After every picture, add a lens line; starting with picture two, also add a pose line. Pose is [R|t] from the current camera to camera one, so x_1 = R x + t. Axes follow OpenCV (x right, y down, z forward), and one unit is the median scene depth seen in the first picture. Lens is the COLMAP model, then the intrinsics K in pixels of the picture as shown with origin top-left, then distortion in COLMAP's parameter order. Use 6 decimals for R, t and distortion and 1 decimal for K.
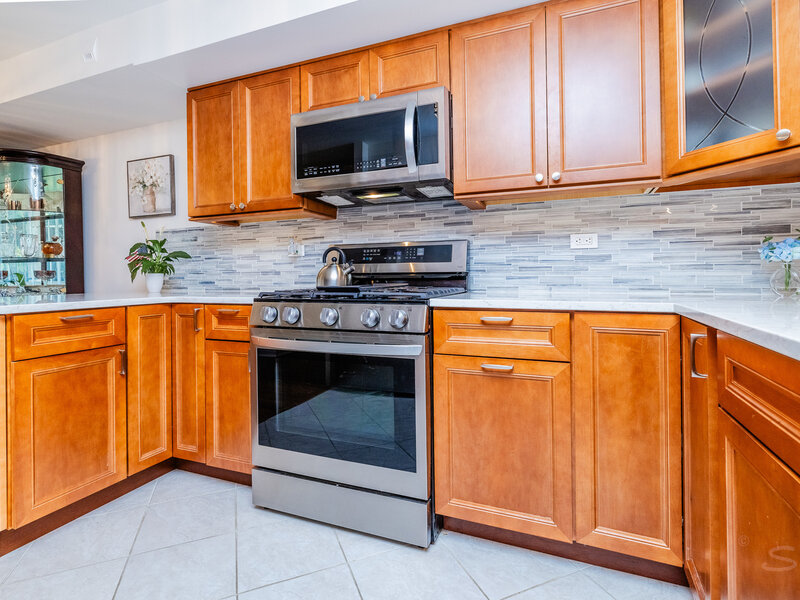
lens RADIAL K [[389.2, 0, 421.8], [0, 389.2, 272.8], [0, 0, 1]] dist [0.000260, 0.000080]
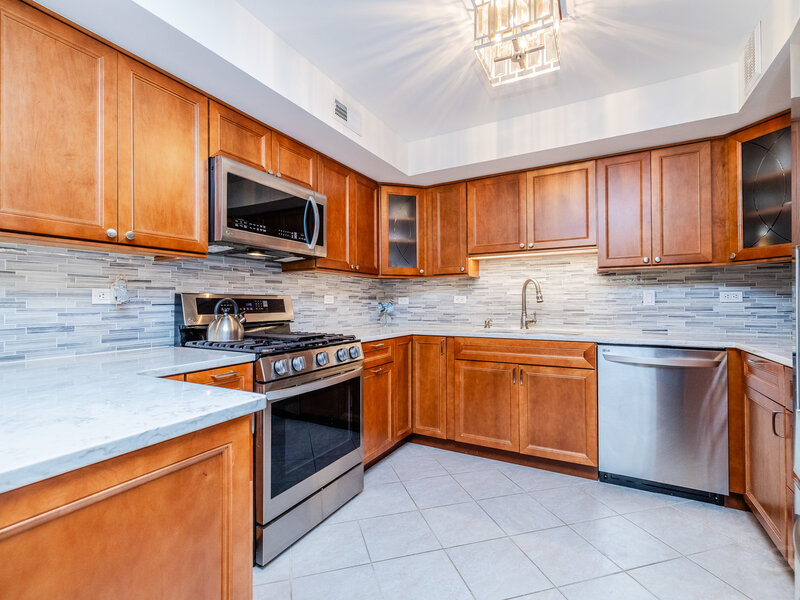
lens RADIAL K [[382.5, 0, 385.6], [0, 382.5, 296.8], [0, 0, 1]] dist [-0.000068, 0.000079]
pose [[0.162577, 0.027715, 0.986307, -1.095583], [-0.002646, 0.999614, -0.027652, -0.043602], [-0.986692, 0.001886, 0.162587, 0.439991]]
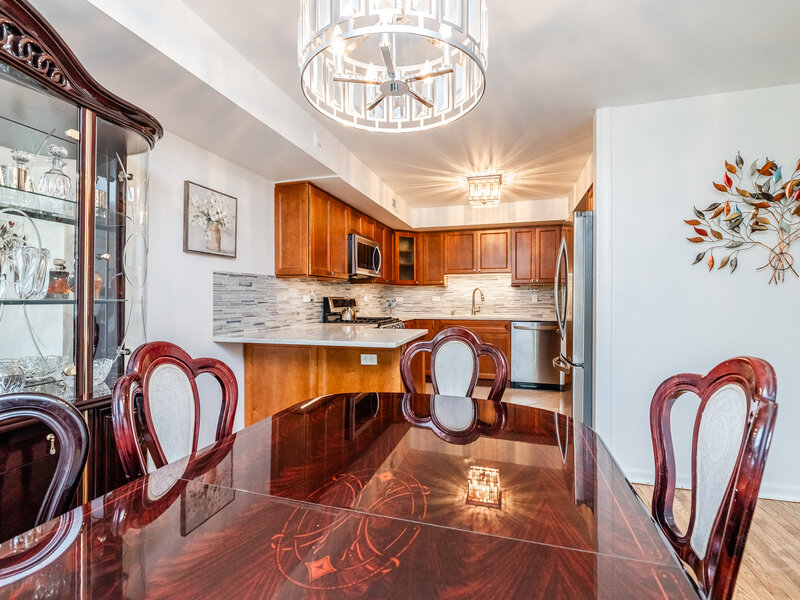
lens RADIAL K [[375.9, 0, 403.4], [0, 375.9, 299.9], [0, 0, 1]] dist [0.001501, 0.000235]
pose [[-0.073082, 0.006481, 0.997305, -2.164112], [-0.003765, 0.999970, -0.006775, -0.050152], [-0.997319, -0.004250, -0.073055, 0.846534]]
